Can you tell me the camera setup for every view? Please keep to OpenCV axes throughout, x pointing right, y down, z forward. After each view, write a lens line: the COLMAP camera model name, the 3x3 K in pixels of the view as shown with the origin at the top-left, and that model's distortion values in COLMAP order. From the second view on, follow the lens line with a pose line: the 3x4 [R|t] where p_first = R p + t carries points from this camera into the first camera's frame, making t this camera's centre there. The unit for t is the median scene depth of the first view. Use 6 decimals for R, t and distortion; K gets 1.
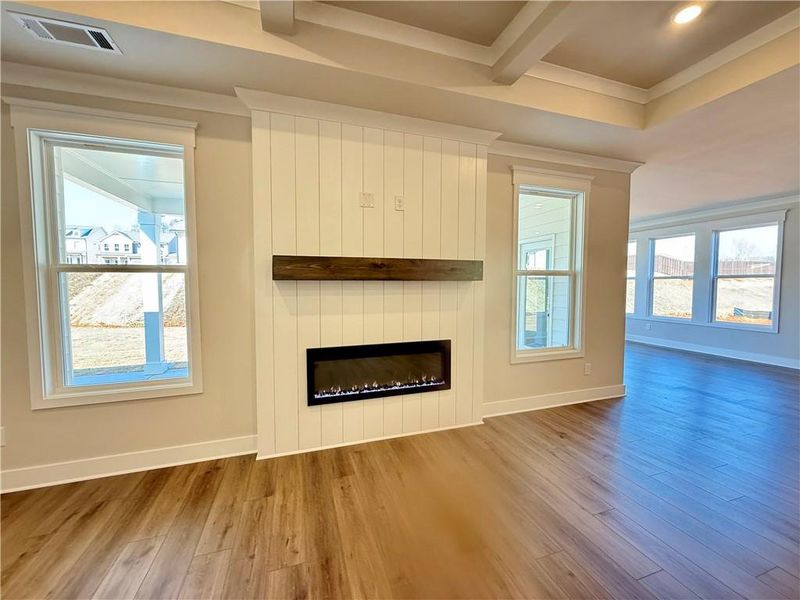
lens RADIAL K [[319.4, 0, 399.2], [0, 319.4, 299.2], [0, 0, 1]] dist [0.000338, 0.000336]
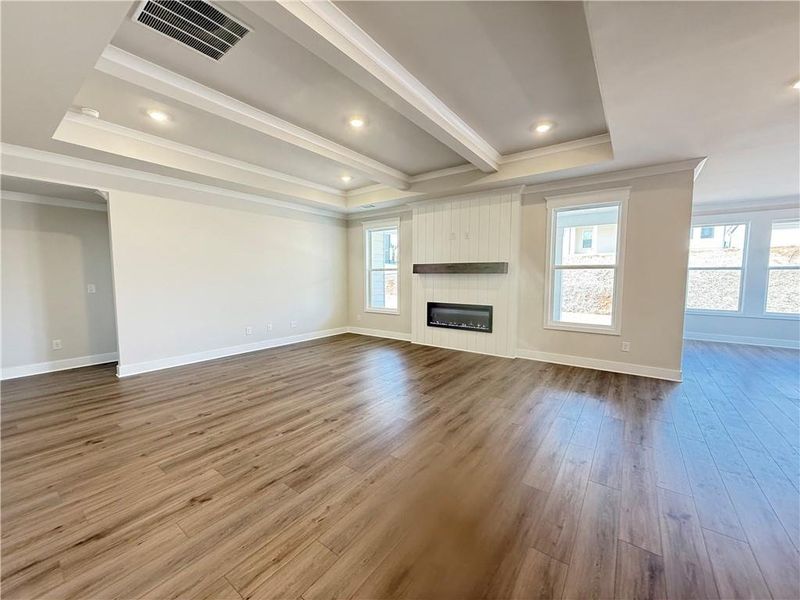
lens RADIAL K [[319.4, 0, 399.2], [0, 319.4, 299.2], [0, 0, 1]] dist [0.000338, 0.000336]
pose [[0.575186, 0.062582, -0.815625, 1.381179], [-0.044468, 0.997987, 0.045215, 0.031947], [0.816813, 0.010262, 0.576811, -0.497061]]
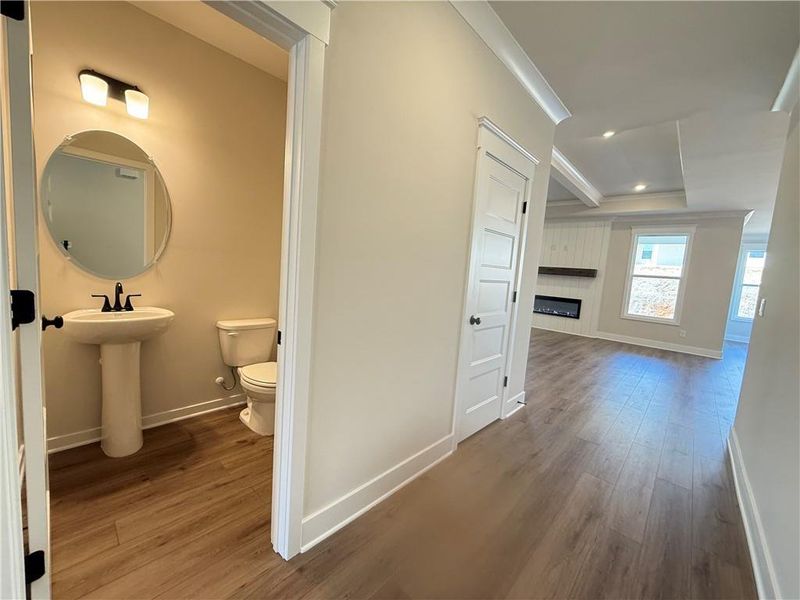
lens RADIAL K [[319.4, 0, 399.2], [0, 319.4, 299.2], [0, 0, 1]] dist [0.000338, 0.000336]
pose [[0.475206, 0.117706, -0.871966, 1.748585], [-0.120471, 0.990383, 0.068036, 0.129790], [0.871588, 0.072716, 0.484816, -1.553165]]
